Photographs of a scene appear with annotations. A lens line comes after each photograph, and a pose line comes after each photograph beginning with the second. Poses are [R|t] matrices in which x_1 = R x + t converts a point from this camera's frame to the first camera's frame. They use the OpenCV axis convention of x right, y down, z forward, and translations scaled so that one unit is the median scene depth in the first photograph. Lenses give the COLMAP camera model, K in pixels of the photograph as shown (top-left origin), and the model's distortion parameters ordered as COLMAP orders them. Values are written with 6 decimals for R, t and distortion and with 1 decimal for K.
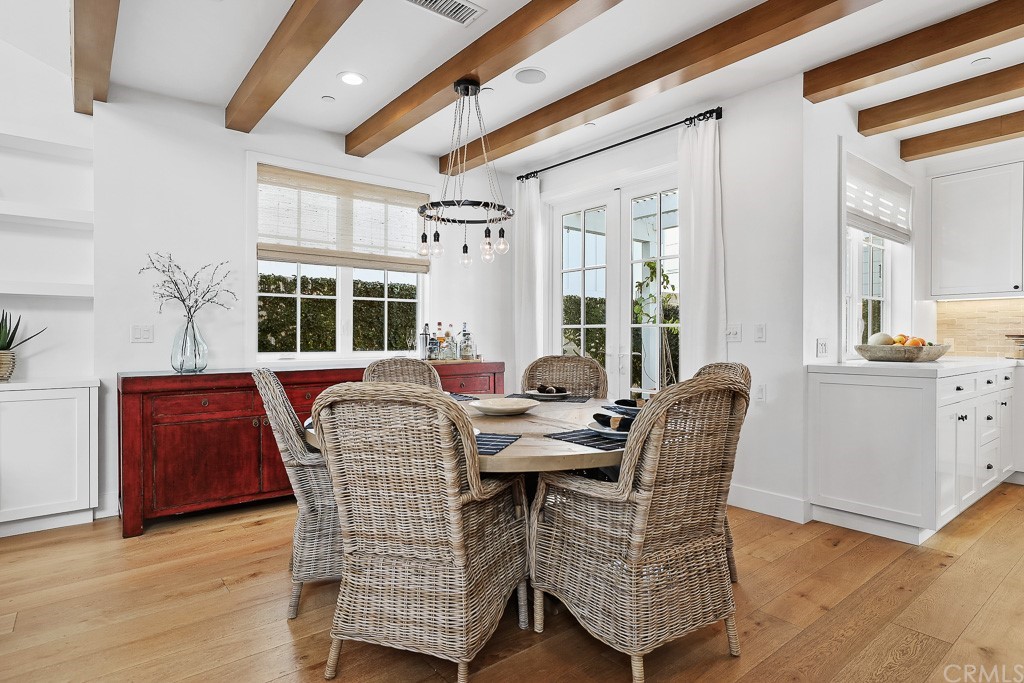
lens RADIAL K [[539.8, 0, 512.3], [0, 539.8, 333.1], [0, 0, 1]] dist [0.005062, 0.001515]
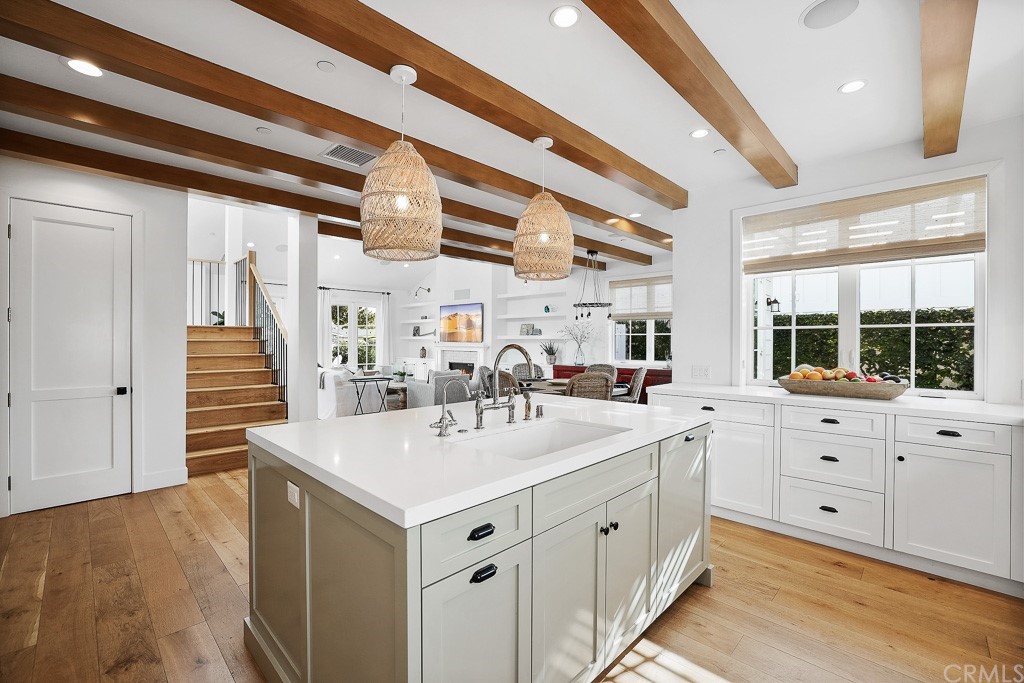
lens RADIAL K [[430.9, 0, 513.5], [0, 430.9, 343.7], [0, 0, 1]] dist [0.000870, 0.000012]
pose [[0.183905, 0.003019, -0.982939, 1.205556], [-0.000192, 0.999995, 0.003036, -0.032385], [0.982944, -0.000369, 0.183905, 0.168634]]
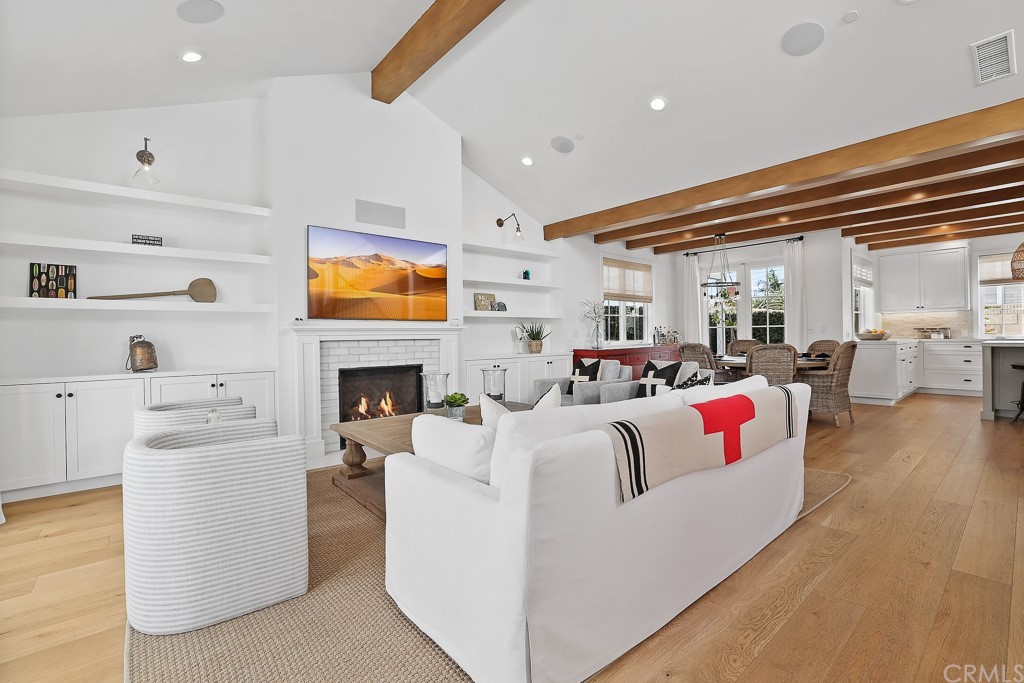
lens RADIAL K [[461.8, 0, 505.9], [0, 461.8, 337.7], [0, 0, 1]] dist [0.004743, 0.000051]
pose [[0.998350, -0.013512, 0.055817, -0.861678], [0.012991, 0.999869, 0.009674, 0.000811], [-0.055940, -0.008932, 0.998394, -0.801036]]
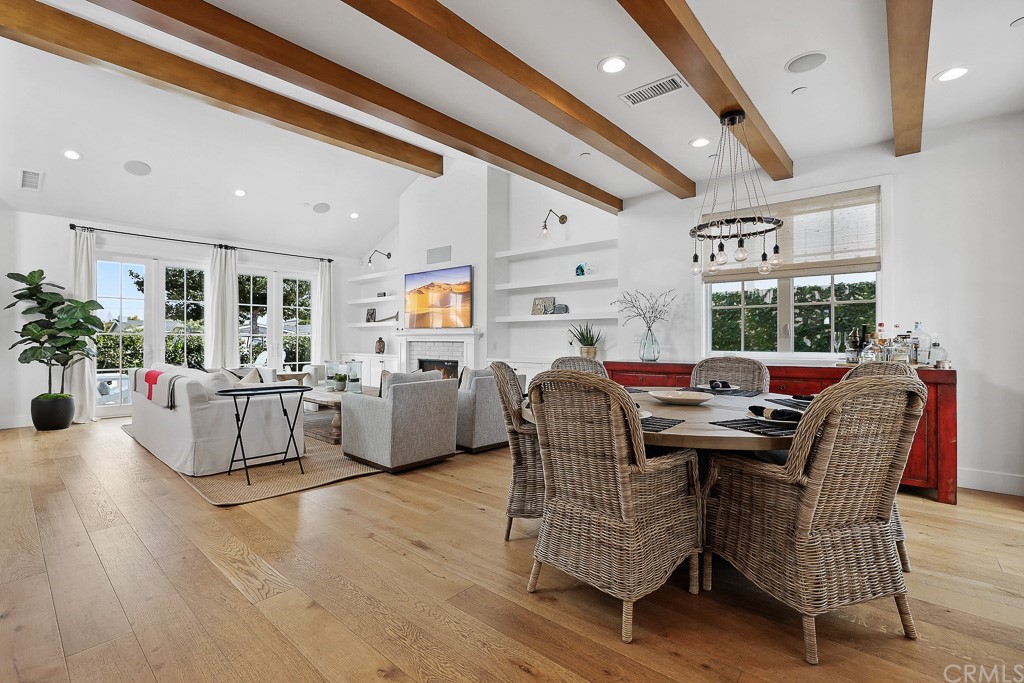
lens RADIAL K [[461.8, 0, 505.1], [0, 461.8, 338.3], [0, 0, 1]] dist [0.004743, 0.000051]
pose [[0.223238, -0.006860, -0.974740, 0.508648], [0.003057, 0.999975, -0.006337, 0.012560], [0.974759, -0.001565, 0.223254, 0.187541]]
